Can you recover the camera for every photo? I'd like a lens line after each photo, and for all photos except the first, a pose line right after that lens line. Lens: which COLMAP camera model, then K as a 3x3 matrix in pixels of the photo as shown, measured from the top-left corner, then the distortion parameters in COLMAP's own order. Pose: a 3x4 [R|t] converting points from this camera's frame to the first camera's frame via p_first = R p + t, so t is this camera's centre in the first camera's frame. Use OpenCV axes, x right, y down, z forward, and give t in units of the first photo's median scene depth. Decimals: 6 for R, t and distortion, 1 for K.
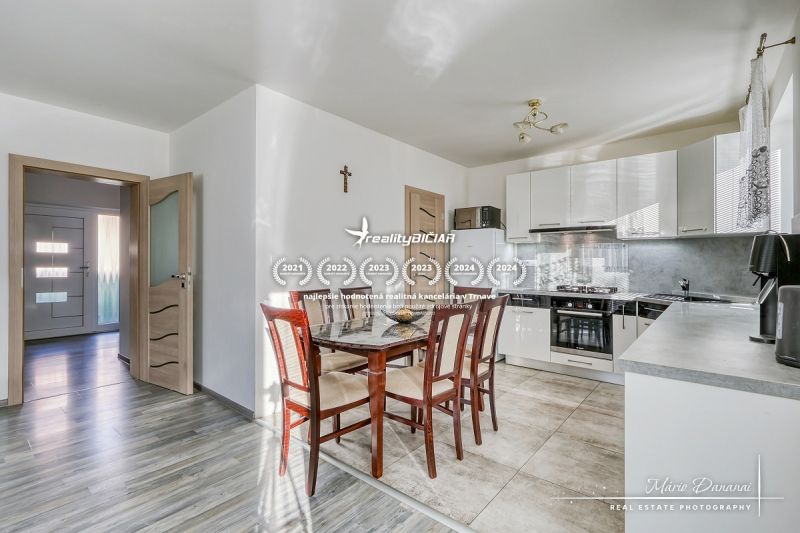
lens RADIAL K [[369.4, 0, 405.4], [0, 369.4, 264.6], [0, 0, 1]] dist [0.000821, 0.000468]
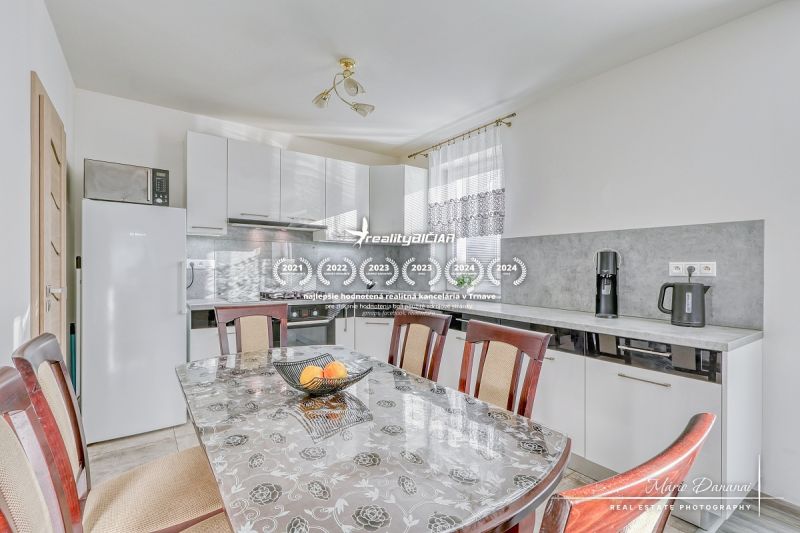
lens RADIAL K [[369.4, 0, 404.4], [0, 369.4, 263.0], [0, 0, 1]] dist [0.000821, 0.000468]
pose [[0.250996, 0.005244, 0.967974, -0.292357], [-0.003259, 0.999984, -0.004572, -0.005659], [-0.967983, -0.002007, 0.251010, 0.525927]]
